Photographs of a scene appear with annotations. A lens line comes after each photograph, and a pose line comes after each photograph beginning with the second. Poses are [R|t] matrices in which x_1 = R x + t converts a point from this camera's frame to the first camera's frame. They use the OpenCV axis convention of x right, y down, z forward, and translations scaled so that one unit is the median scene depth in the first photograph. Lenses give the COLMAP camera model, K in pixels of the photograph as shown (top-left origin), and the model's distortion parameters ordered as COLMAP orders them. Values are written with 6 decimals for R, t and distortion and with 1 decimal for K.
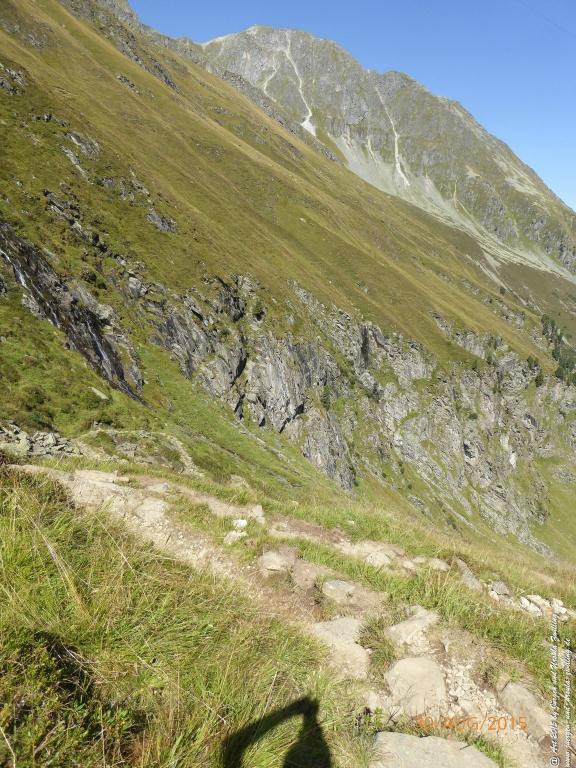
lens RADIAL K [[553.2, 0, 289.1], [0, 553.2, 386.0], [0, 0, 1]] dist [-0.014777, -0.003875]
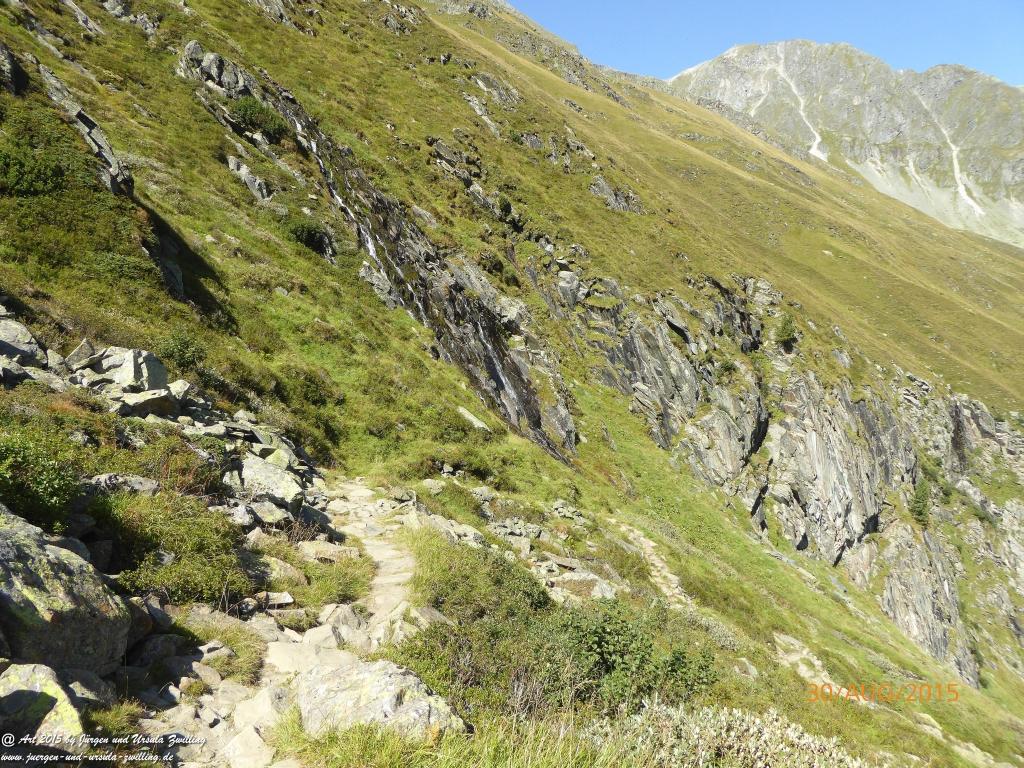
lens RADIAL K [[742.8, 0, 517.3], [0, 742.8, 378.0], [0, 0, 1]] dist [-0.026505, 0.003717]
pose [[0.935670, -0.040807, -0.350508, -0.051068], [-0.025511, 0.982869, -0.182529, 0.048770], [0.351952, 0.179729, 0.918601, 0.239778]]
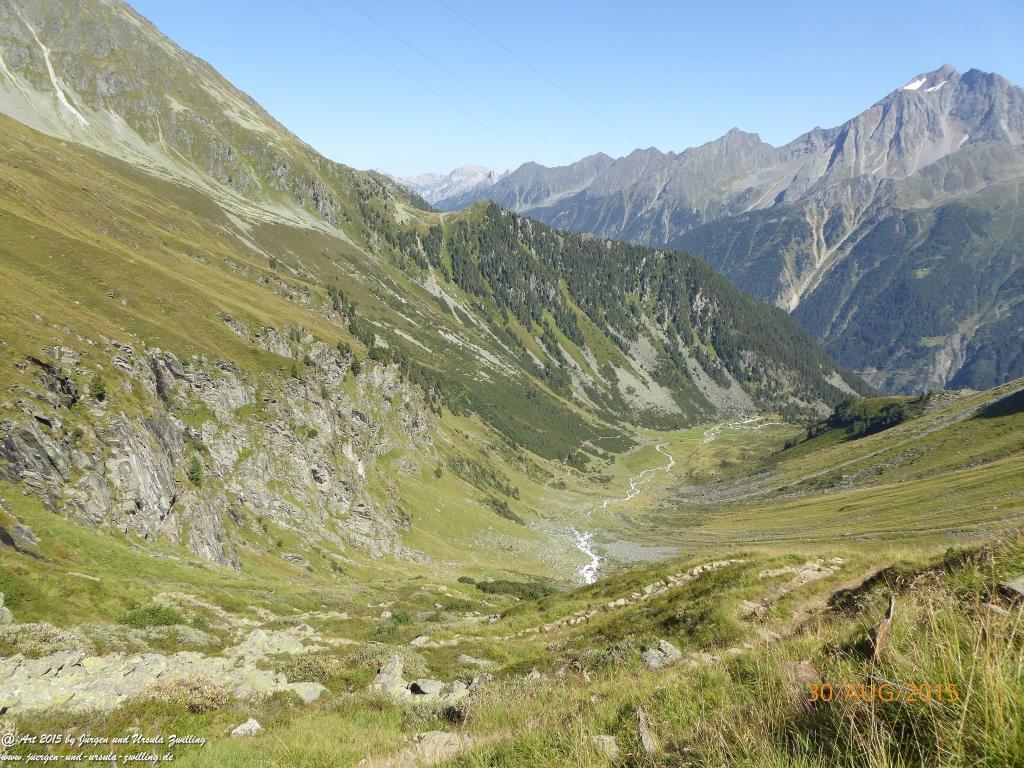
lens RADIAL K [[742.0, 0, 513.6], [0, 742.0, 385.0], [0, 0, 1]] dist [-0.039473, 0.021710]
pose [[0.747461, -0.233922, 0.621758, -0.251494], [0.229048, 0.969308, 0.089325, -0.104878], [-0.623570, 0.075646, 0.778099, -0.087005]]
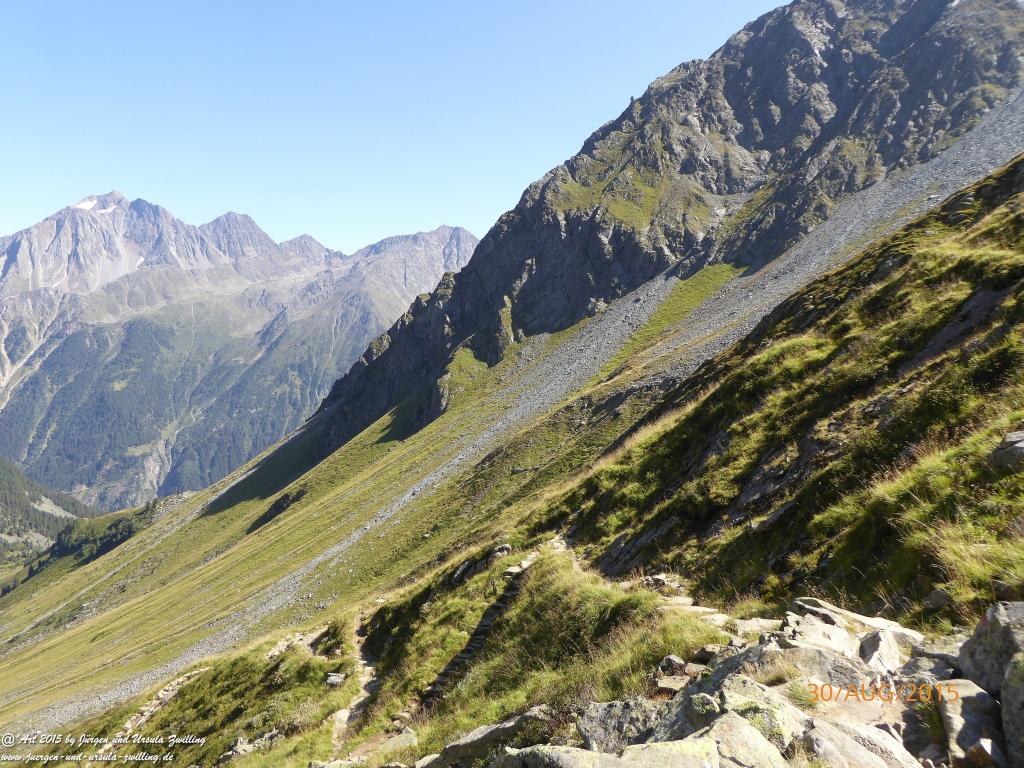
lens RADIAL K [[740.1, 0, 520.4], [0, 740.1, 380.6], [0, 0, 1]] dist [-0.021322, -0.001746]
pose [[-0.159480, -0.153715, 0.975160, -0.445229], [0.219788, 0.957482, 0.186873, -0.191463], [-0.962424, 0.244131, -0.118914, -0.056979]]
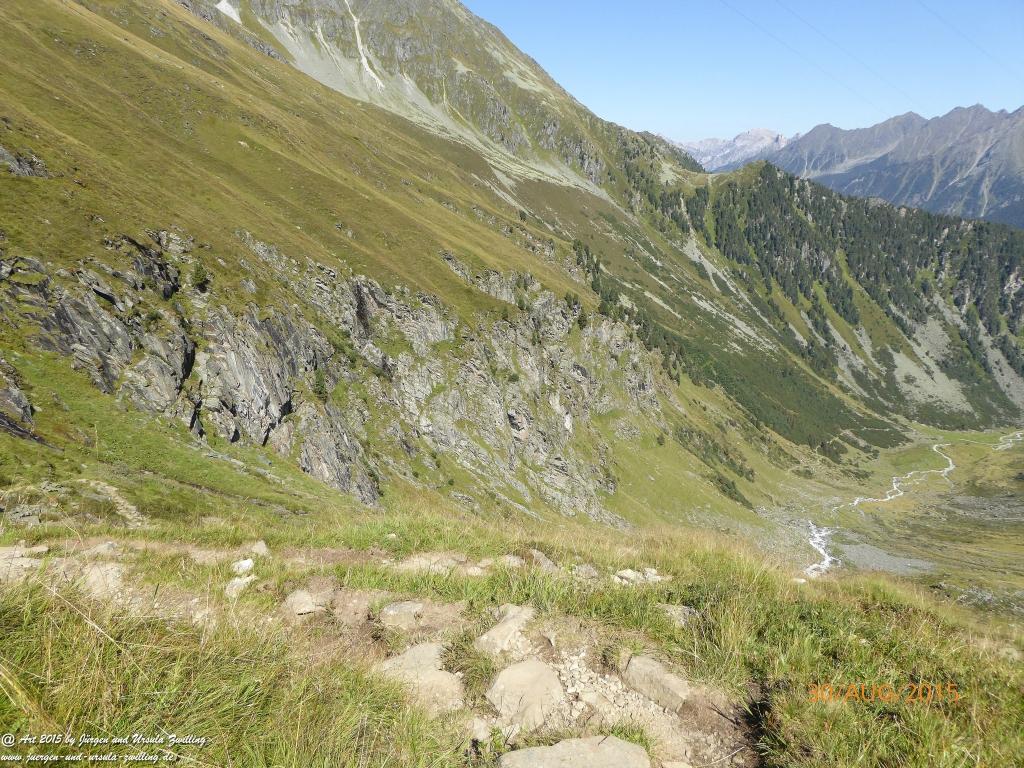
lens RADIAL K [[739.0, 0, 514.5], [0, 739.0, 382.4], [0, 0, 1]] dist [-0.019868, 0.001492]
pose [[0.933173, -0.169650, 0.316871, -0.002011], [0.159664, 0.985500, 0.057423, 0.001705], [-0.322018, -0.002992, 0.946729, 0.000258]]
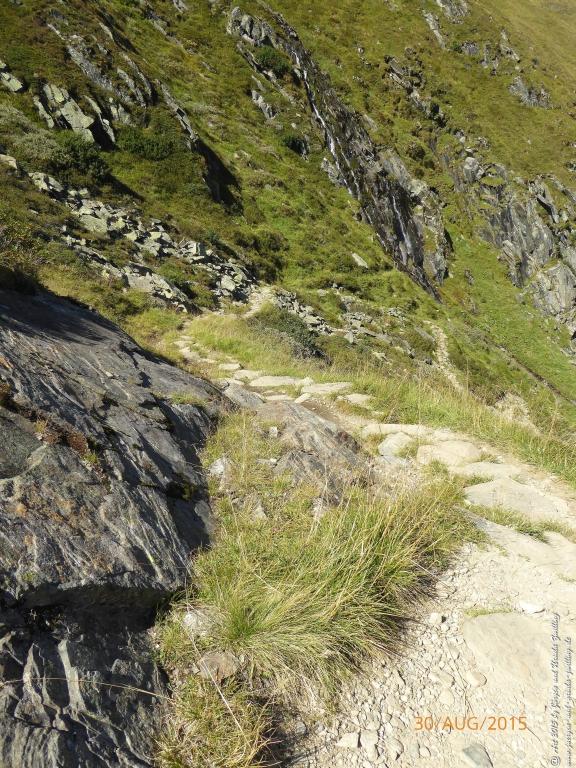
lens RADIAL K [[556.9, 0, 288.0], [0, 556.9, 384.0], [0, 0, 1]] dist [-0.018756, -0.002357]
pose [[0.766994, 0.204296, -0.608262, 0.075014], [-0.142943, 0.978540, 0.148416, 0.048084], [0.625530, -0.026888, 0.779737, 0.130558]]
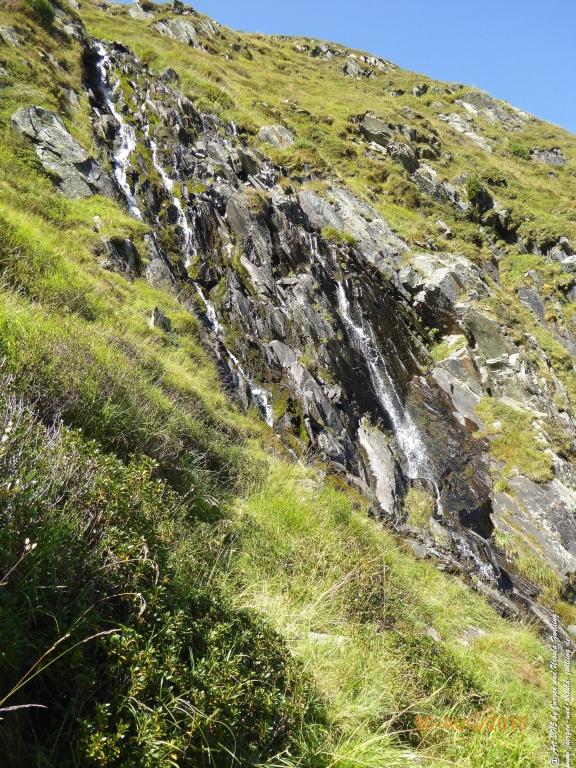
lens RADIAL K [[703.7, 0, 288.0], [0, 703.7, 384.0], [0, 0, 1]] dist [0.055443, -0.000080]
pose [[0.718407, -0.199973, -0.666260, -0.136220], [-0.167487, 0.879887, -0.444688, 0.035323], [0.675159, 0.431057, 0.598624, 0.573765]]
